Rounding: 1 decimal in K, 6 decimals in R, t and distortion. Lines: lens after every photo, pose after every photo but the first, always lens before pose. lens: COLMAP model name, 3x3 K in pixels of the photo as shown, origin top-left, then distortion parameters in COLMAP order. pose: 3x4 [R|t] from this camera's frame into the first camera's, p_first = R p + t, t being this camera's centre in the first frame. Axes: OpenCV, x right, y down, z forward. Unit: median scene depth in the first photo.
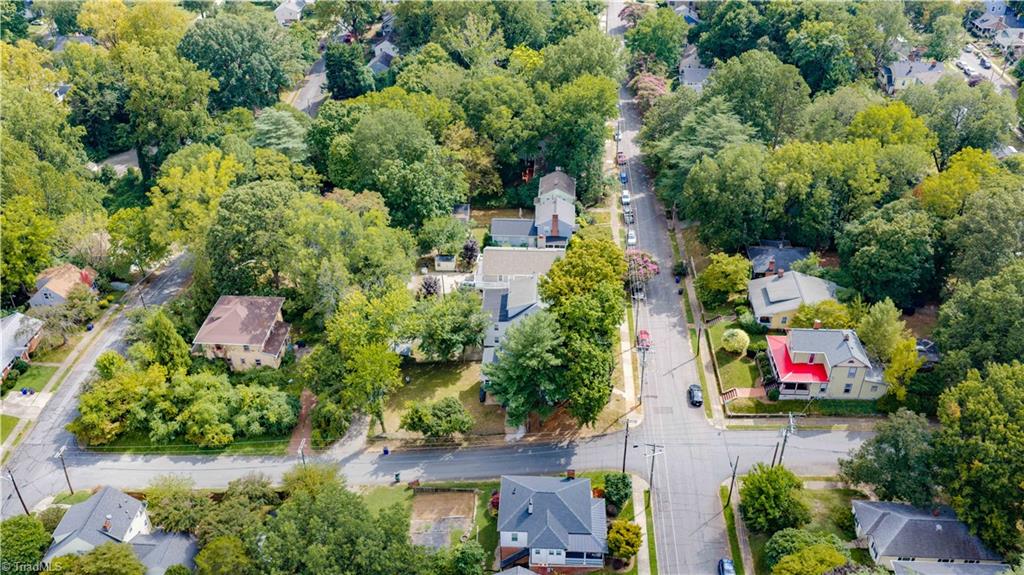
lens RADIAL K [[845.1, 0, 512.0], [0, 845.1, 287.5], [0, 0, 1]] dist [-0.002523, 0.001178]
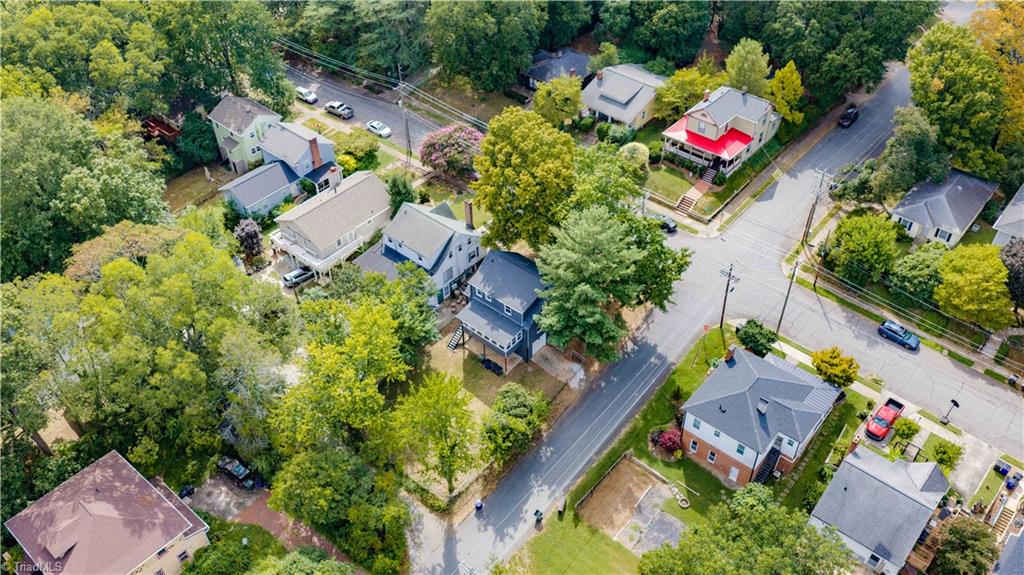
lens RADIAL K [[845.1, 0, 512.0], [0, 845.1, 287.5], [0, 0, 1]] dist [-0.002523, 0.001178]
pose [[0.610866, -0.534490, 0.584091, -0.428892], [0.445331, 0.841930, 0.304687, -0.155077], [-0.654616, 0.073991, 0.752332, 0.420392]]
